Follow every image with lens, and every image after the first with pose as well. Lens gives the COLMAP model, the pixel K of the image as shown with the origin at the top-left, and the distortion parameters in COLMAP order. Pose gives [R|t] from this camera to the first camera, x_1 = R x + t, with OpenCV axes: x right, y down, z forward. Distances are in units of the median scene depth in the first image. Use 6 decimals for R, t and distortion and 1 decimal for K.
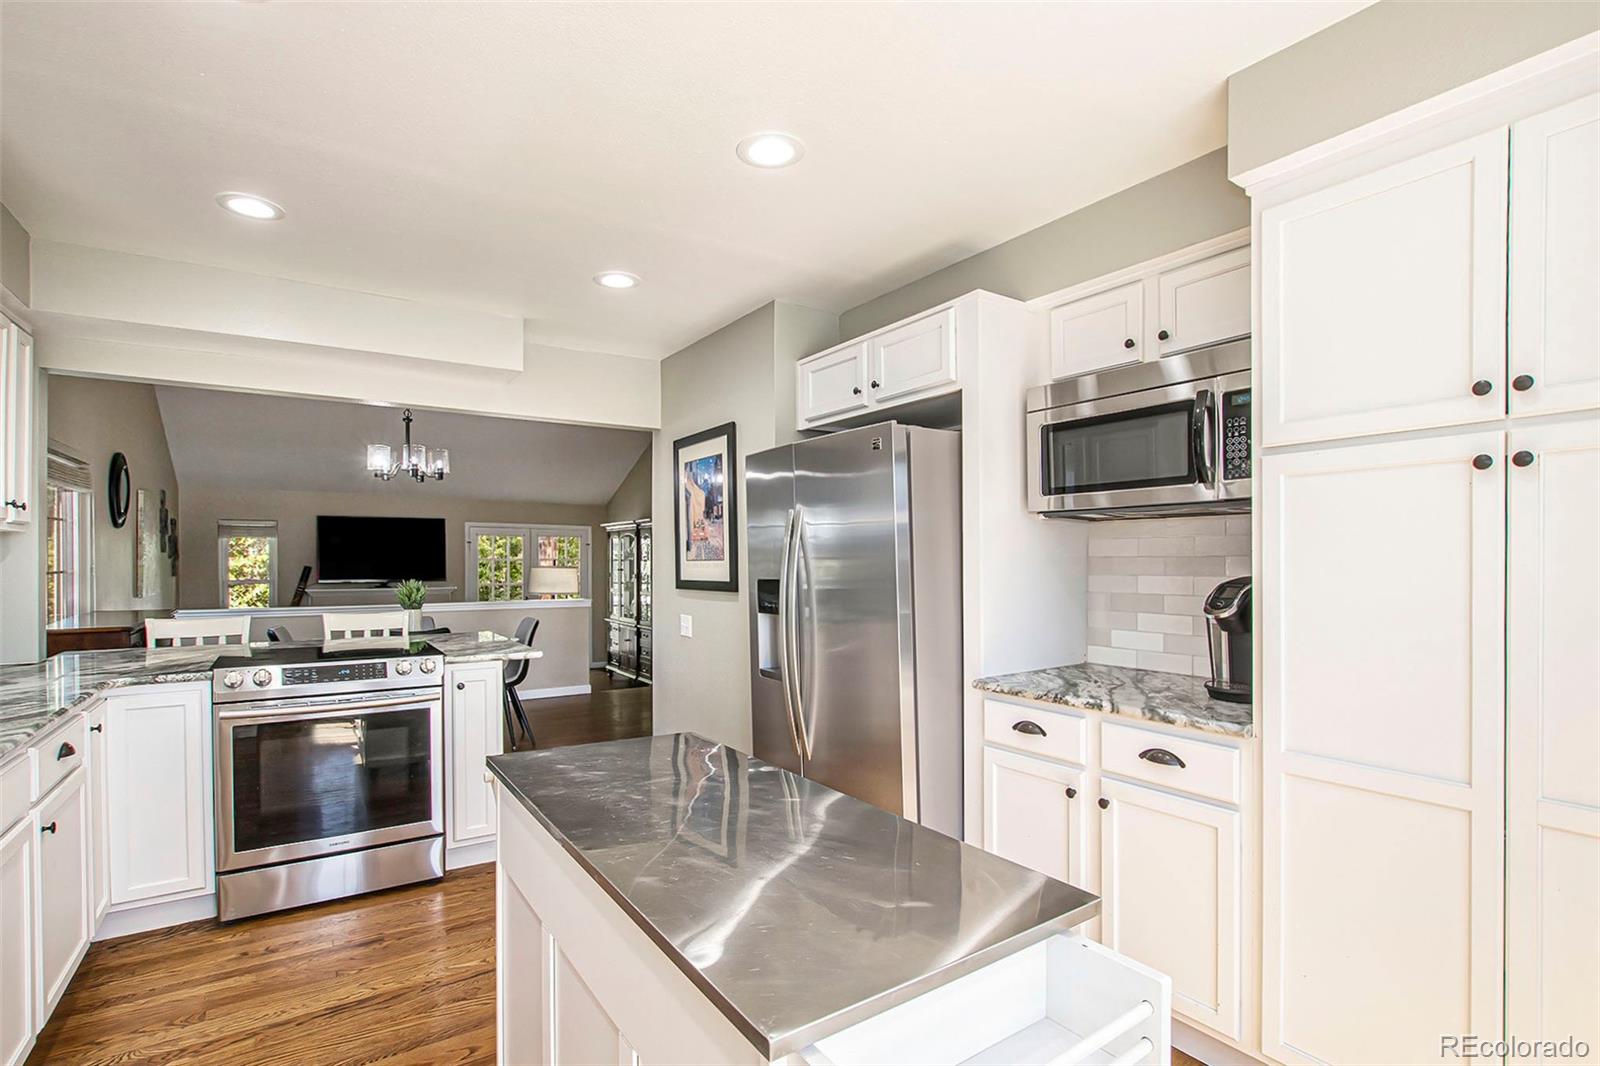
lens RADIAL K [[749.8, 0, 791.0], [0, 749.8, 564.7], [0, 0, 1]] dist [-0.031425, 0.000276]
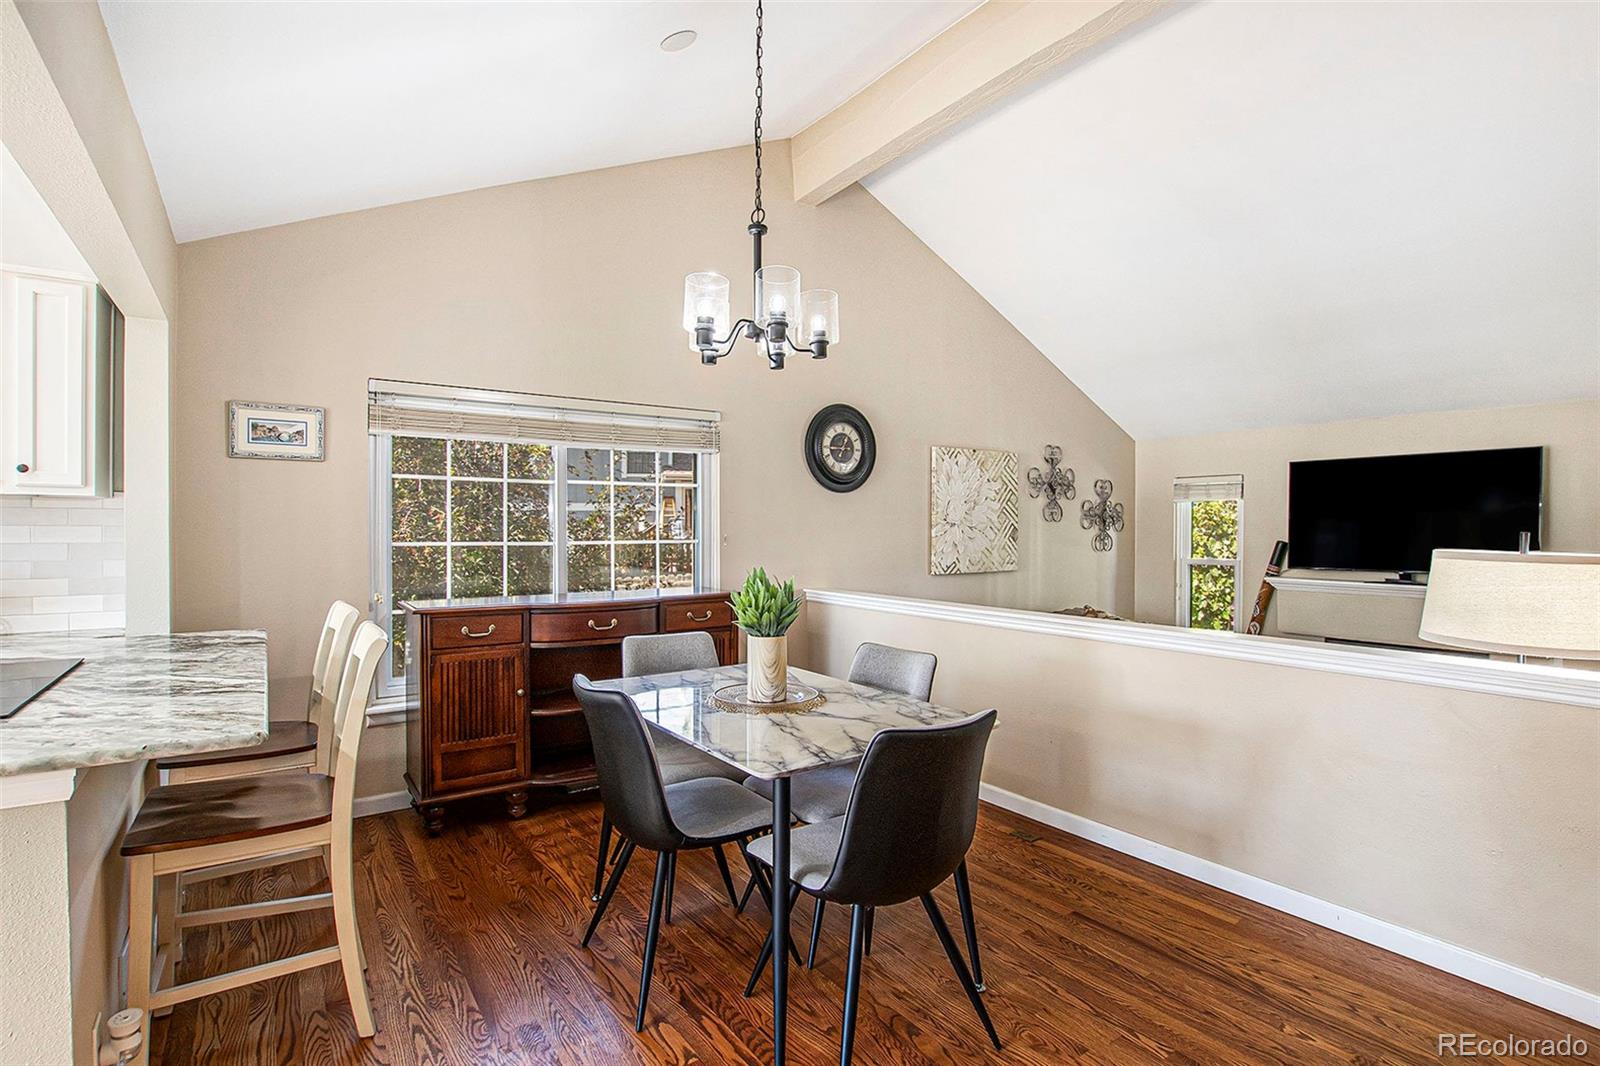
lens RADIAL K [[753.2, 0, 832.0], [0, 753.2, 533.1], [0, 0, 1]] dist [-0.027693, 0.000132]
pose [[0.056841, 0.005369, -0.998369, -0.044760], [-0.010869, 0.999930, 0.004759, -0.007516], [0.998324, 0.010581, 0.056895, 1.385131]]
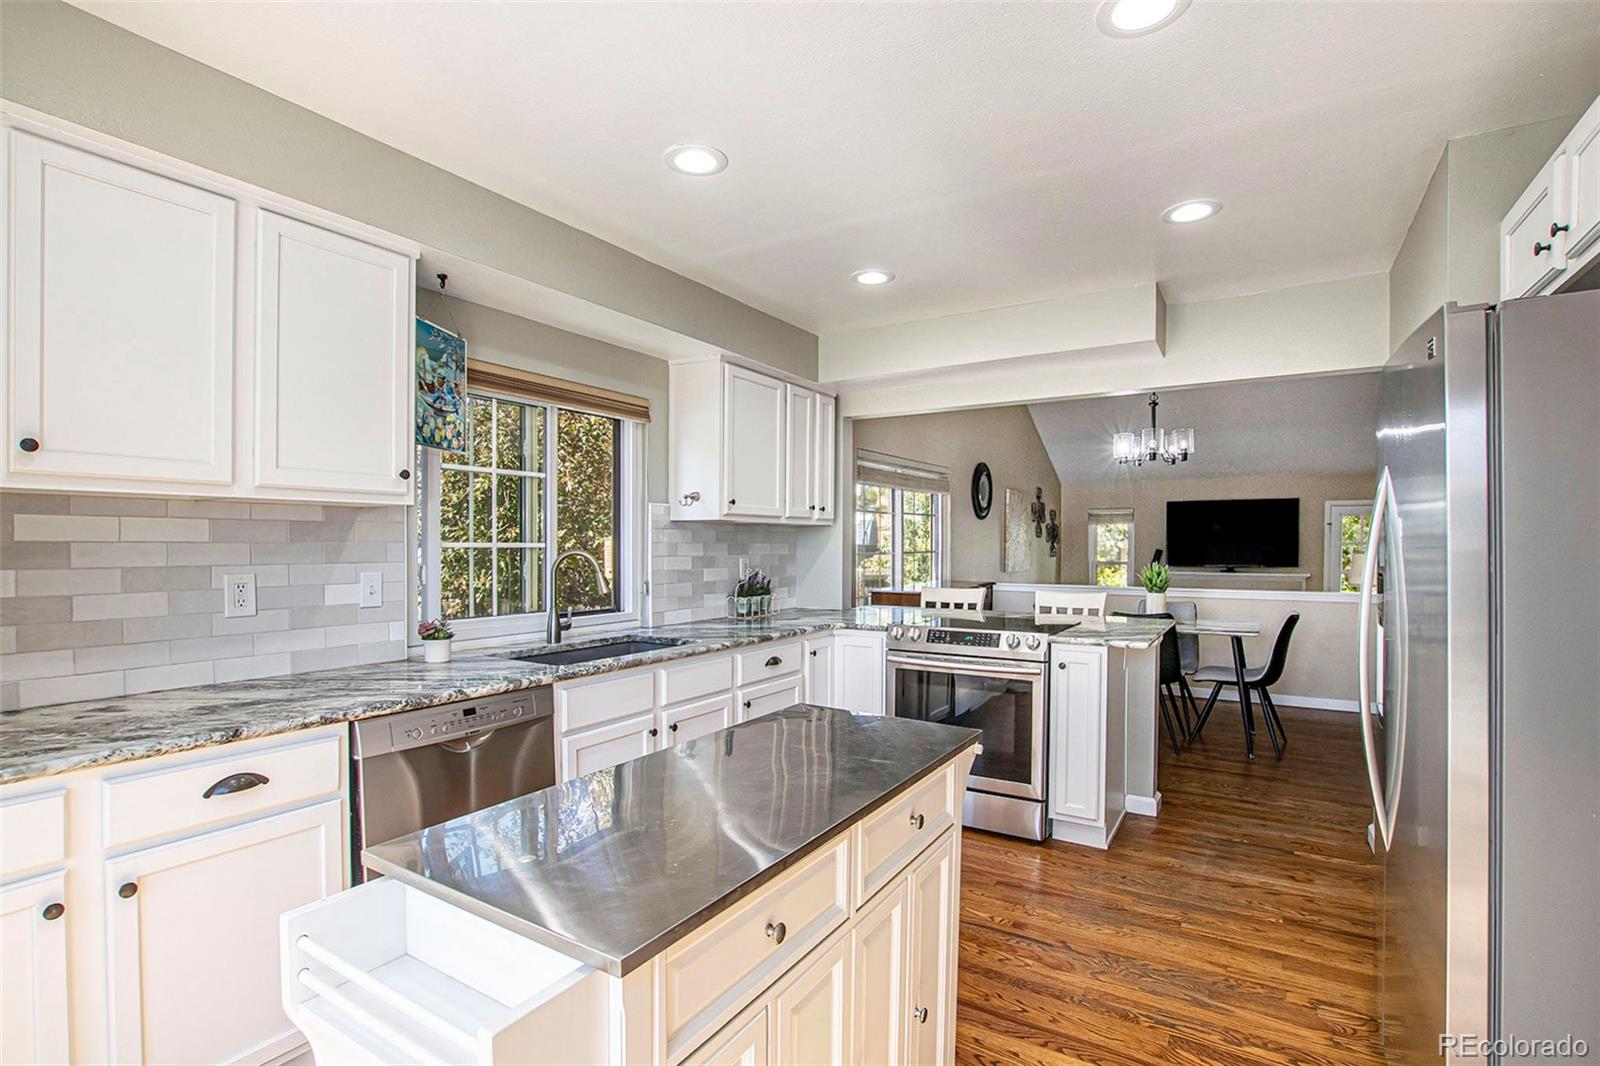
lens RADIAL K [[749.8, 0, 791.0], [0, 749.8, 564.7], [0, 0, 1]] dist [-0.031425, 0.000276]
pose [[0.396761, 0.025038, -0.917580, 0.299870], [-0.005556, 0.999675, 0.024876, -0.000160], [0.917905, -0.004772, 0.396771, 0.209414]]
